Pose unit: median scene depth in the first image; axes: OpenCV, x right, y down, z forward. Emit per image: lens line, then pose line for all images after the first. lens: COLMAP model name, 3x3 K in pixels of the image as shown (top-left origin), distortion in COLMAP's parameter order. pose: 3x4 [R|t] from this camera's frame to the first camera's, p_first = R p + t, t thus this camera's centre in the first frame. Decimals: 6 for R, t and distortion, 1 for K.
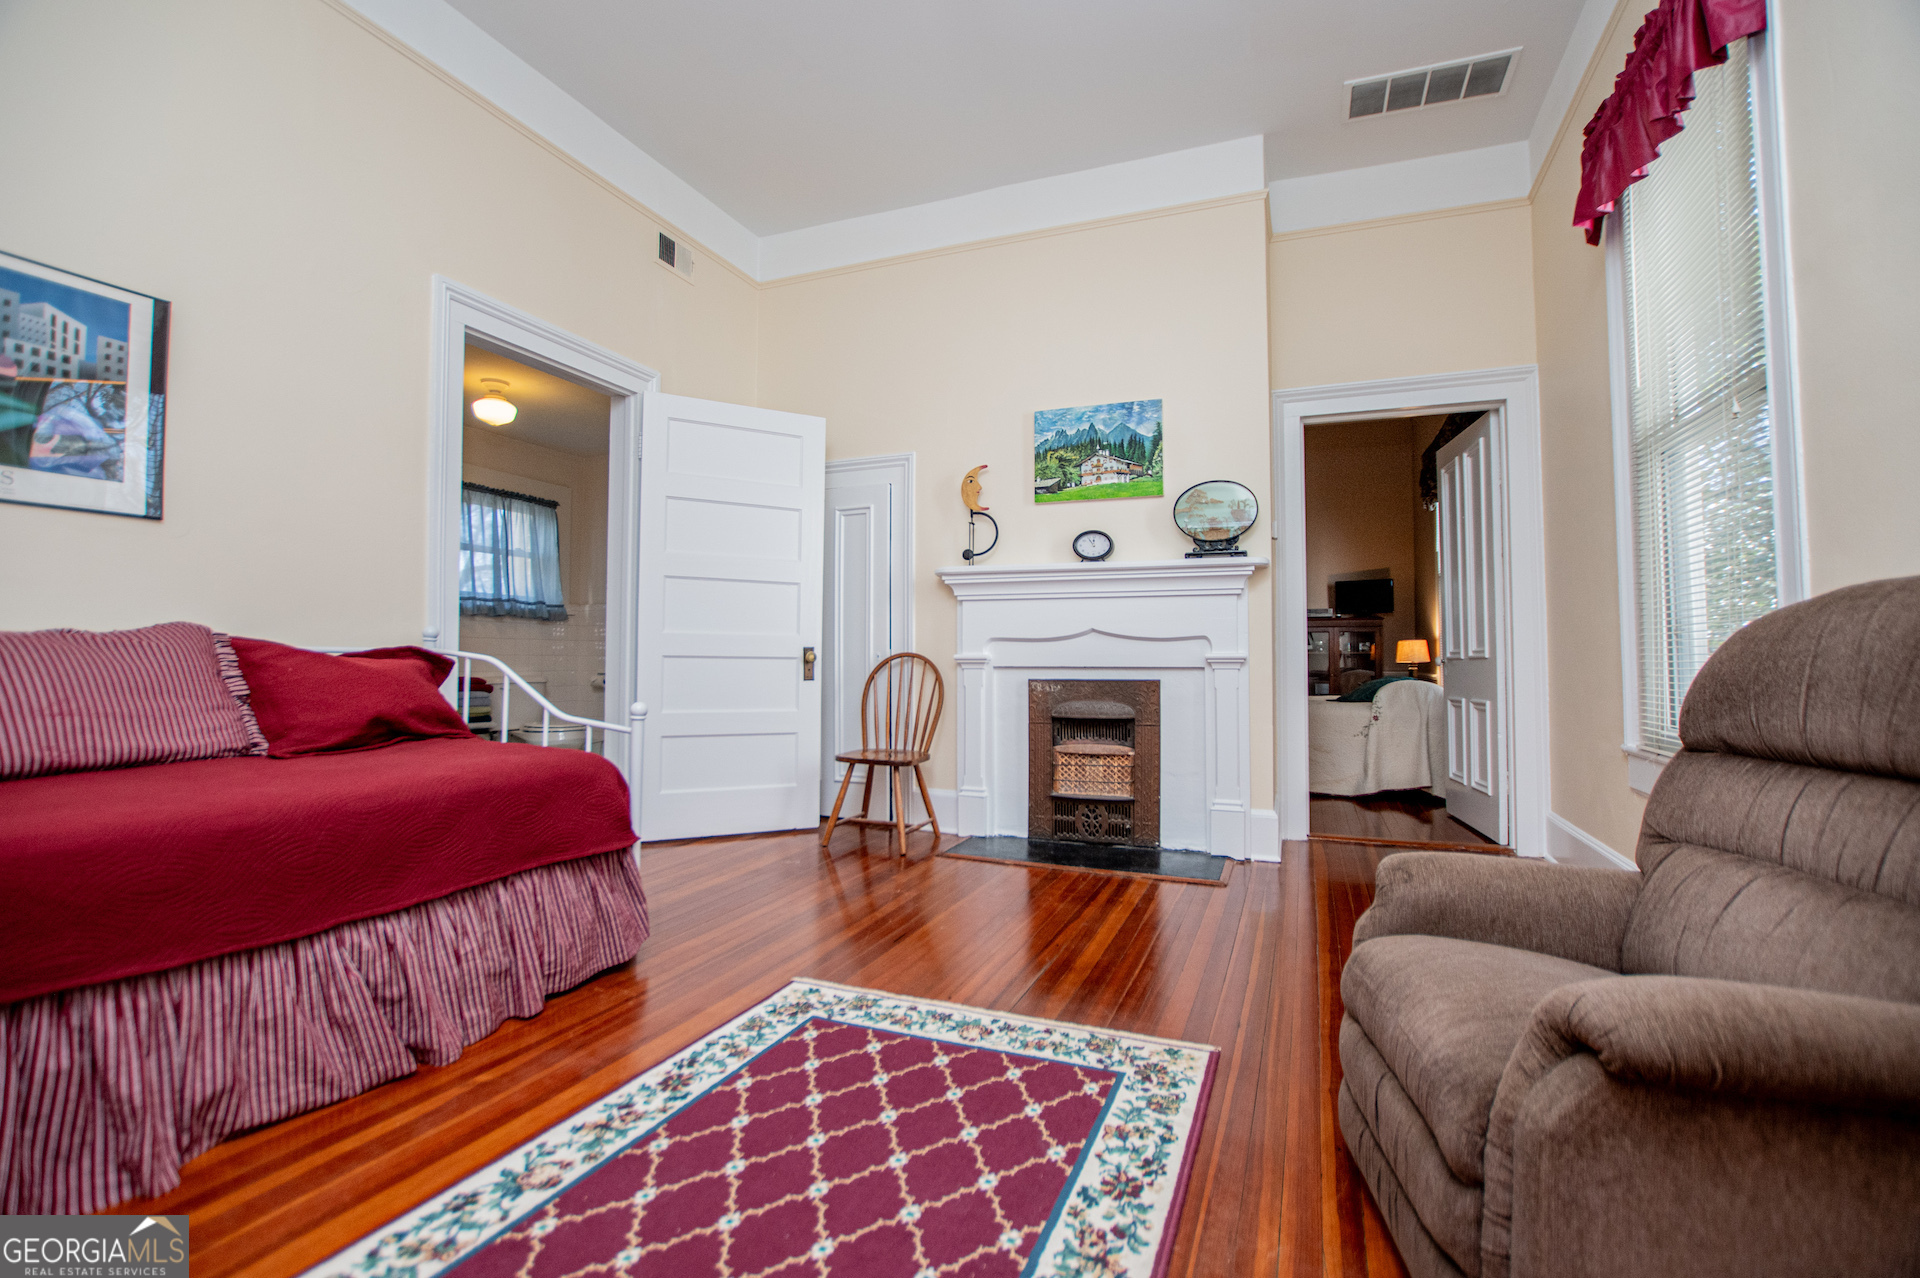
lens RADIAL K [[867.0, 0, 961.8], [0, 867.0, 636.0], [0, 0, 1]] dist [-0.028641, 0.003985]
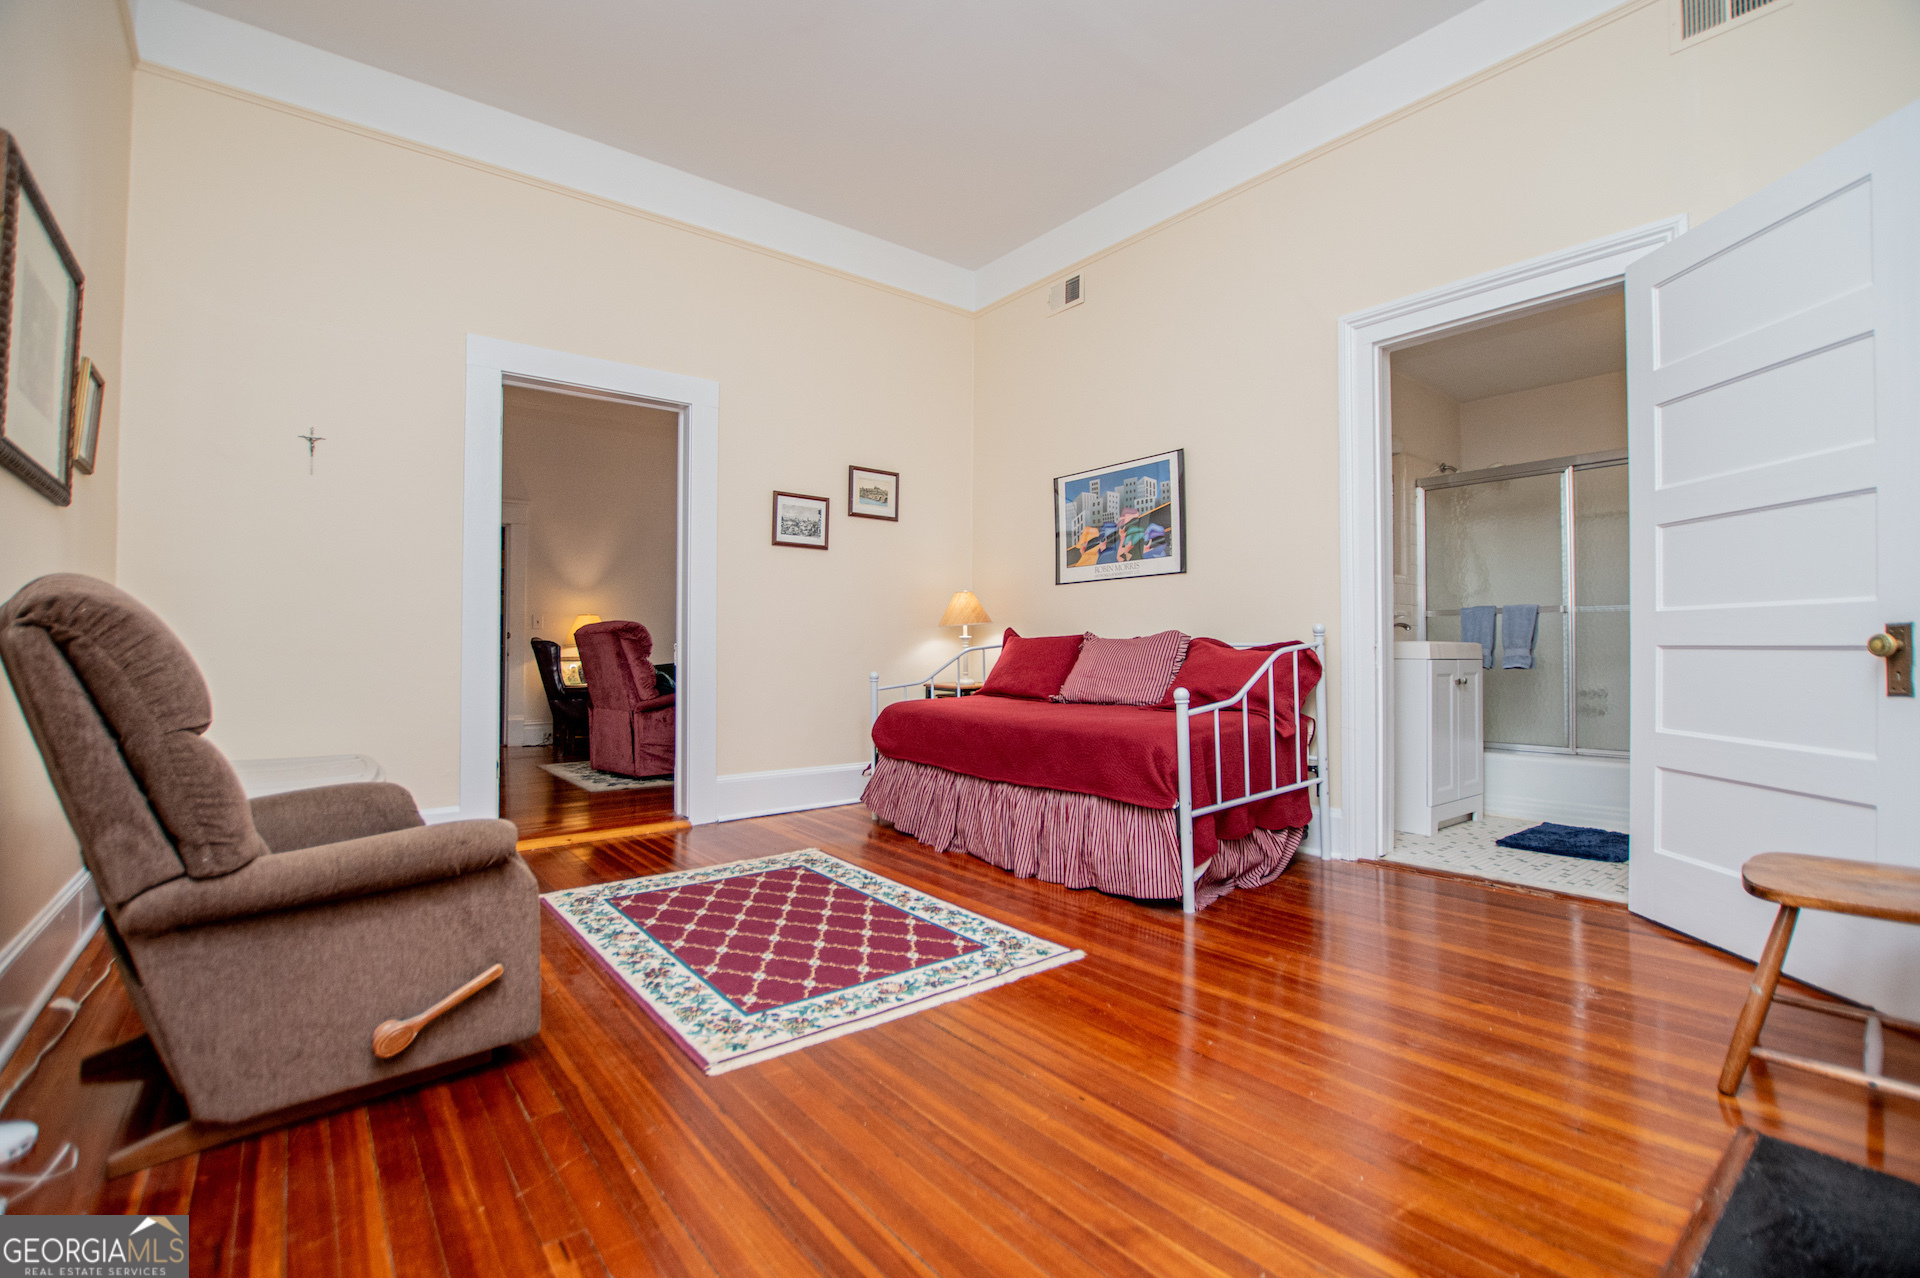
lens RADIAL K [[867.0, 0, 956.4], [0, 867.0, 643.2], [0, 0, 1]] dist [-0.028641, 0.003985]
pose [[-0.509562, -0.013834, -0.860323, 1.021811], [0.022016, 0.999334, -0.029110, 0.063956], [0.860152, -0.033774, -0.508918, 1.827796]]
